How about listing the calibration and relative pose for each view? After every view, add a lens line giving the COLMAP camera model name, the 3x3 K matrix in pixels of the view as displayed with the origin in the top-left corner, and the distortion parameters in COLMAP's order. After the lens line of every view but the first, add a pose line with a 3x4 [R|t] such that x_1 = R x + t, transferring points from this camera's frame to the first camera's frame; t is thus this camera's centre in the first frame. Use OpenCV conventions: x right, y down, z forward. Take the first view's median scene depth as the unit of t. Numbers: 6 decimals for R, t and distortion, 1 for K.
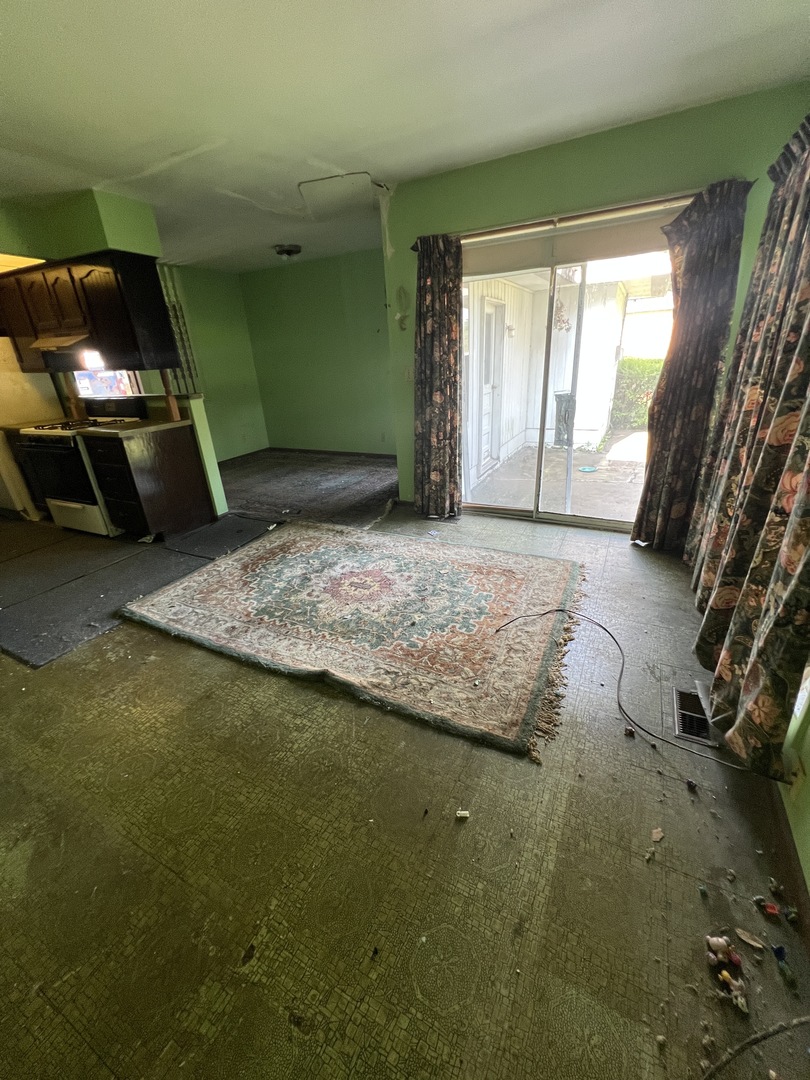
lens RADIAL K [[431.4, 0, 409.6], [0, 431.4, 541.2], [0, 0, 1]] dist [-0.001785, 0.000296]
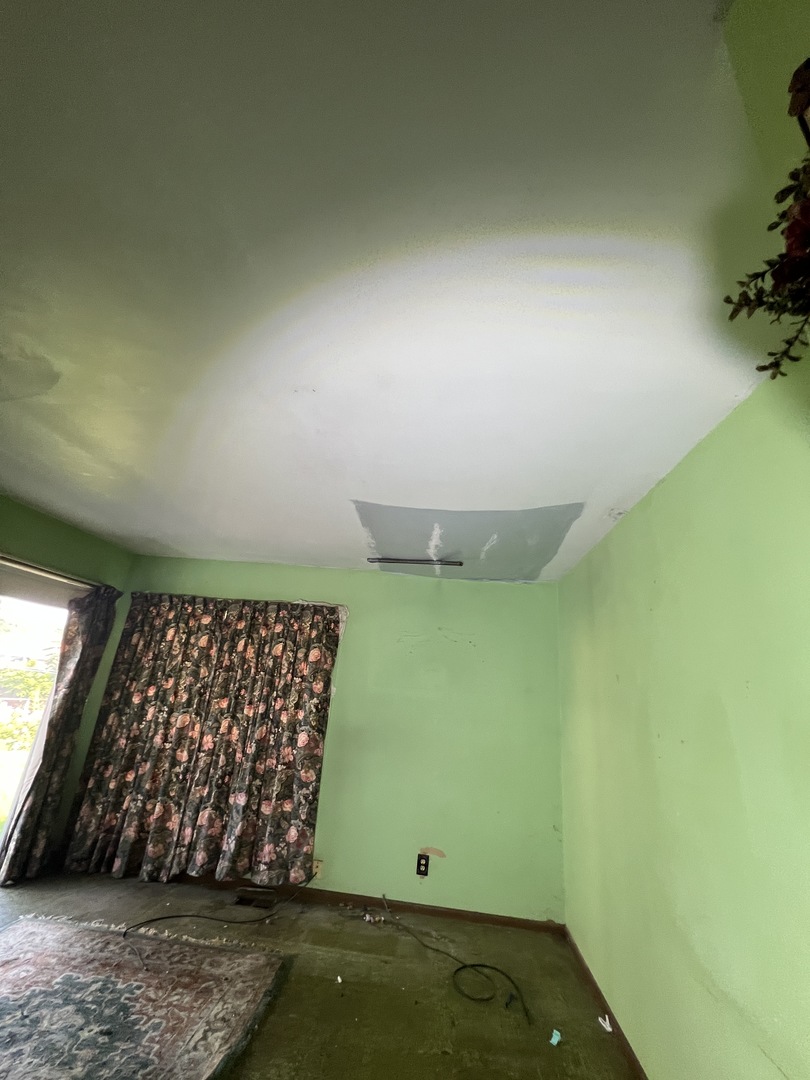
lens RADIAL K [[434.6, 0, 410.9], [0, 434.6, 537.1], [0, 0, 1]] dist [-0.004852, 0.001385]
pose [[-0.398166, 0.322373, 0.858801, -0.930782], [0.304539, 0.929569, -0.207744, -0.248381], [-0.865286, 0.178822, -0.468298, 0.582737]]
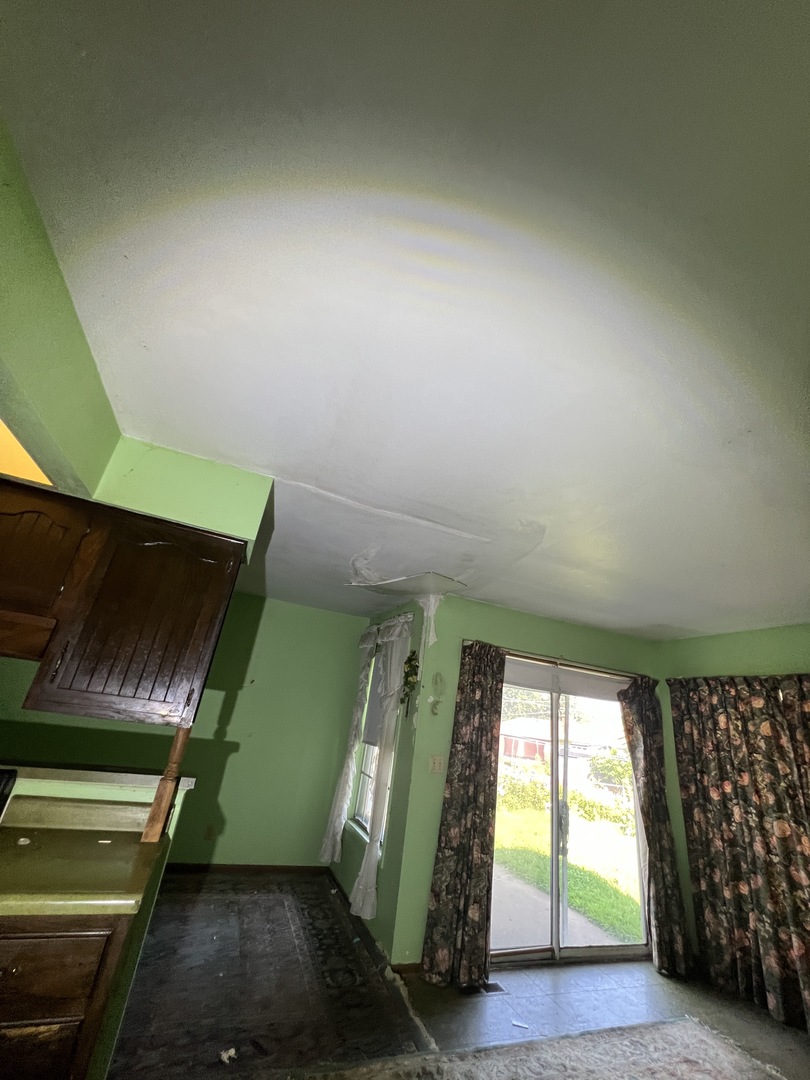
lens RADIAL K [[434.6, 0, 407.5], [0, 434.6, 533.9], [0, 0, 1]] dist [-0.004852, 0.001385]
pose [[0.636618, 0.415485, 0.649684, -0.991611], [0.160965, 0.752309, -0.638844, -0.230360], [-0.754194, 0.511276, 0.412055, 0.546326]]
